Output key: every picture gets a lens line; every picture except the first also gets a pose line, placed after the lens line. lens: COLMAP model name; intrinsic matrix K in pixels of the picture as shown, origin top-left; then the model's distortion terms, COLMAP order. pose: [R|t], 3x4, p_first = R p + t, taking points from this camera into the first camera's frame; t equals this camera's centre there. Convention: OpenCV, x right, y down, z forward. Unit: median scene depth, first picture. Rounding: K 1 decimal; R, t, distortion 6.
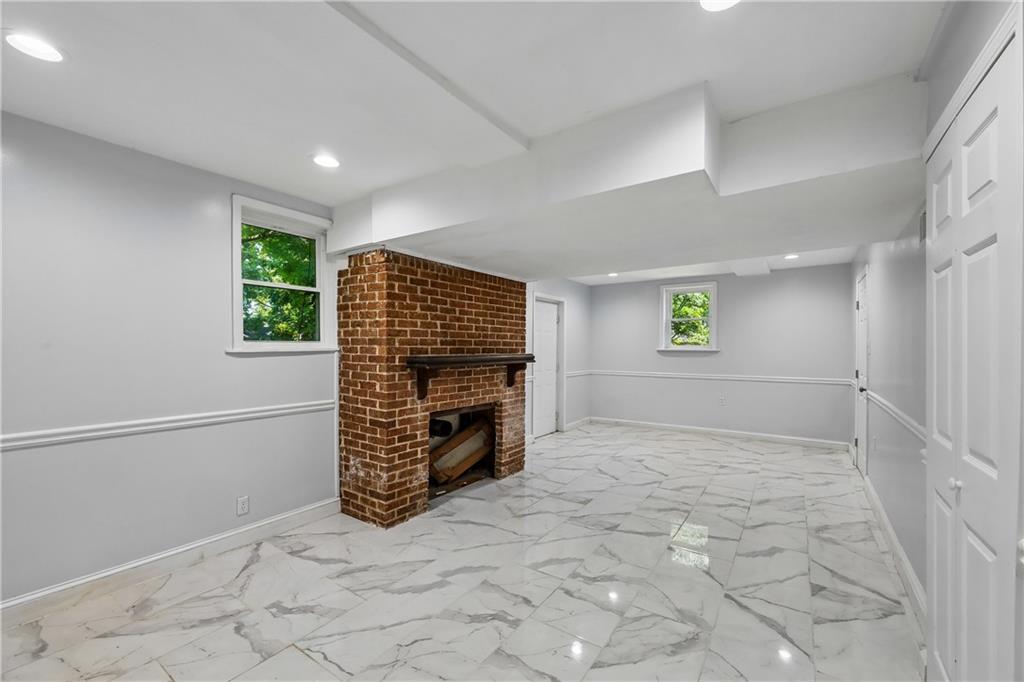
lens RADIAL K [[414.3, 0, 510.4], [0, 414.3, 345.7], [0, 0, 1]] dist [-0.005415, 0.000403]
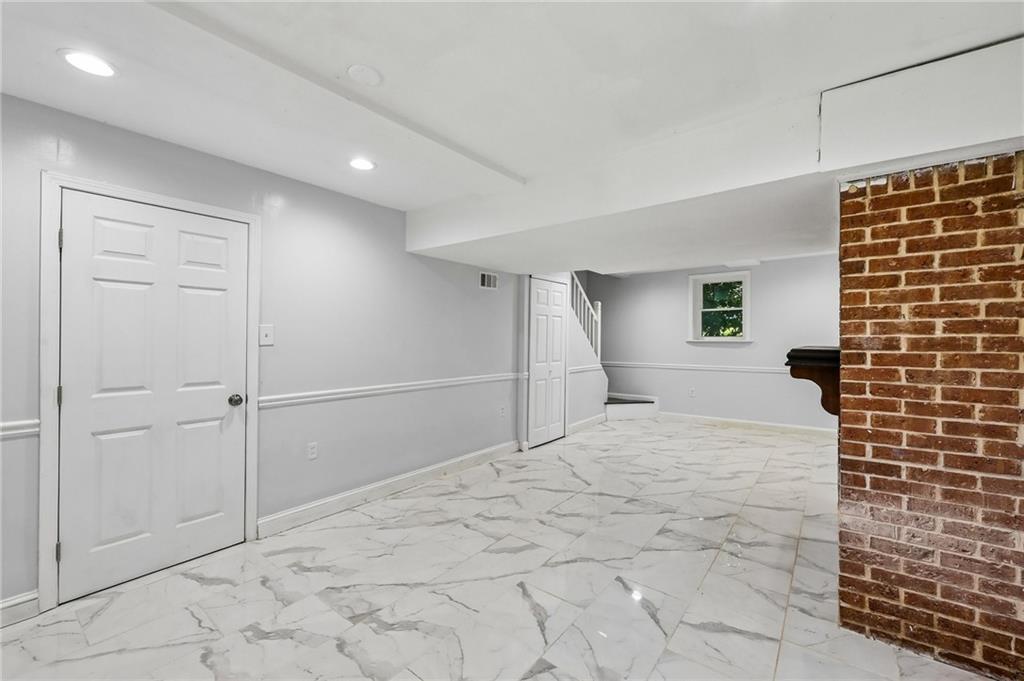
lens RADIAL K [[414.3, 0, 509.0], [0, 414.3, 339.6], [0, 0, 1]] dist [-0.005415, 0.000403]
pose [[-0.998176, -0.005455, 0.060128, 0.475227], [-0.005558, 0.999983, -0.001547, 0.013108], [-0.060119, -0.001879, -0.998189, 1.979712]]
